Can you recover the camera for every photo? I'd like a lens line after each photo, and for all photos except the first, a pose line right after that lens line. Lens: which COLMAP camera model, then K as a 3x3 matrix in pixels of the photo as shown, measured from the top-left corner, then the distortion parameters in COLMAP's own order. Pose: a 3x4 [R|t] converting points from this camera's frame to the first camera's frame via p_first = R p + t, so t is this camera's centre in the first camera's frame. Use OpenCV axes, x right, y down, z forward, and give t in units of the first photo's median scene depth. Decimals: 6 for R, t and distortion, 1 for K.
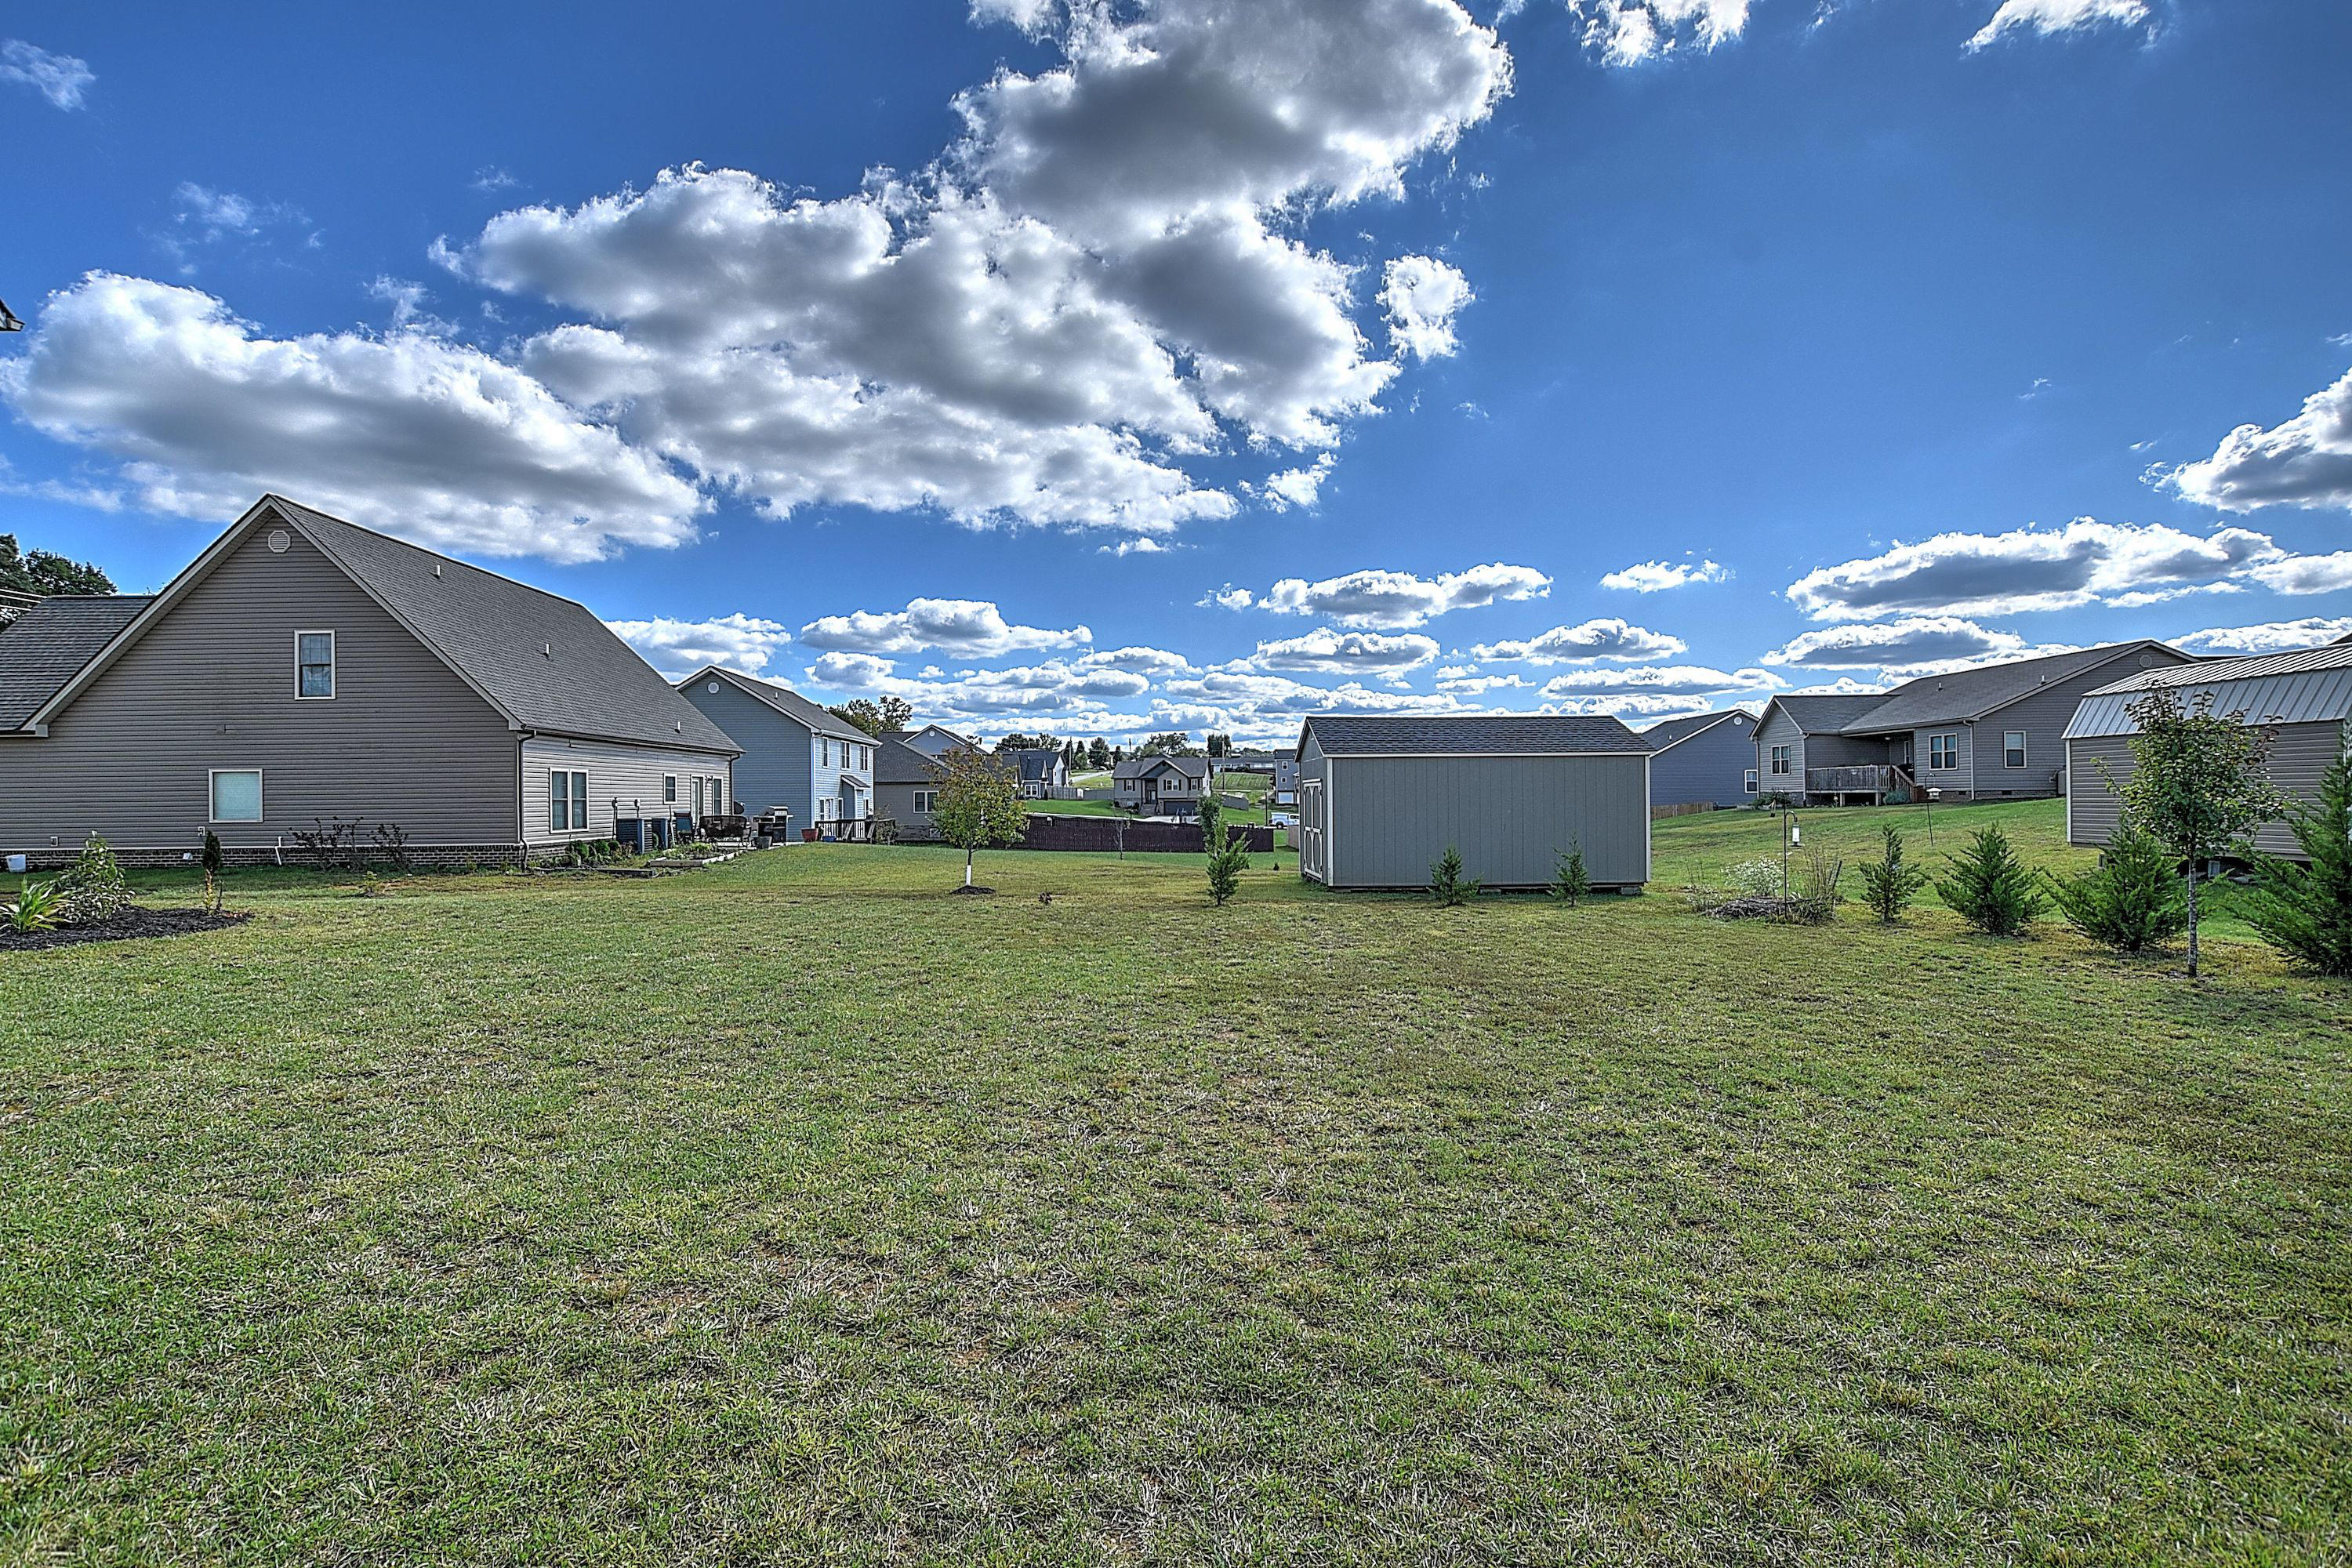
lens RADIAL K [[1063.3, 0, 1176.0], [0, 1063.3, 784.0], [0, 0, 1]] dist [-0.002036, -0.000463]
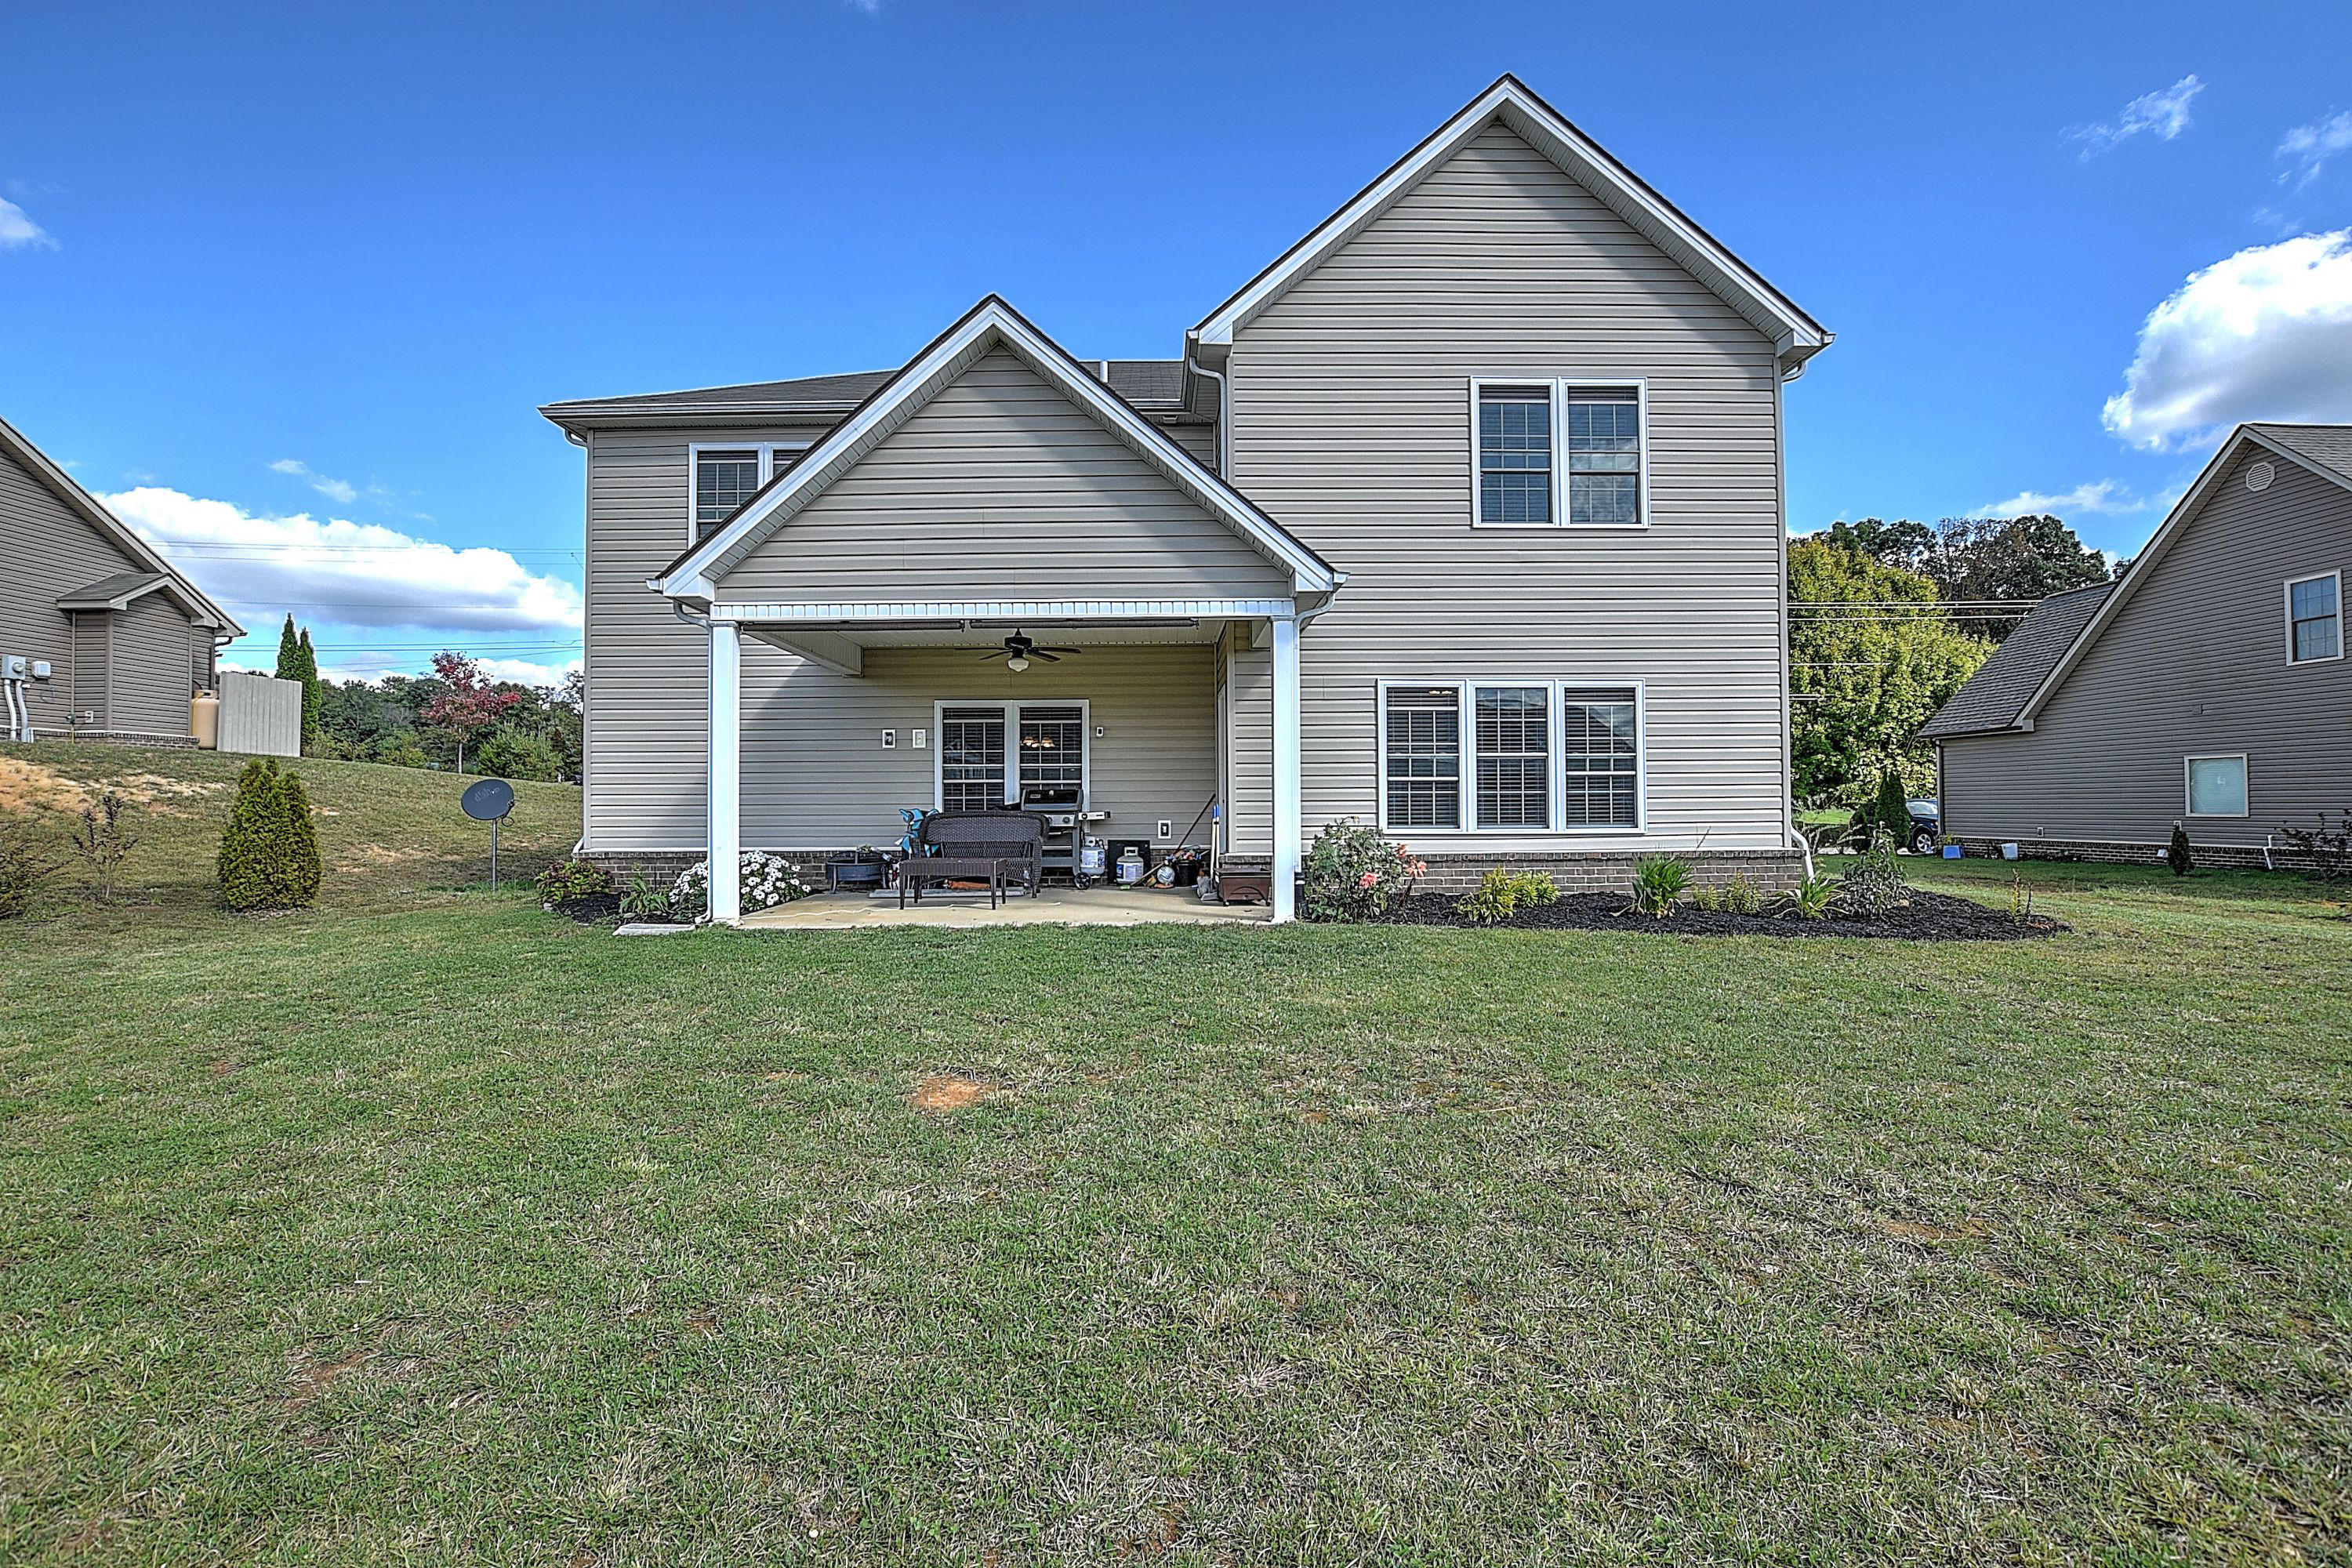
lens RADIAL K [[1063.3, 0, 1176.0], [0, 1063.3, 784.0], [0, 0, 1]] dist [-0.002036, -0.000463]
pose [[-0.007324, -0.012273, -0.999898, -0.019391], [0.018525, 0.999751, -0.012407, 0.004771], [0.999802, -0.018614, -0.007095, 0.165611]]
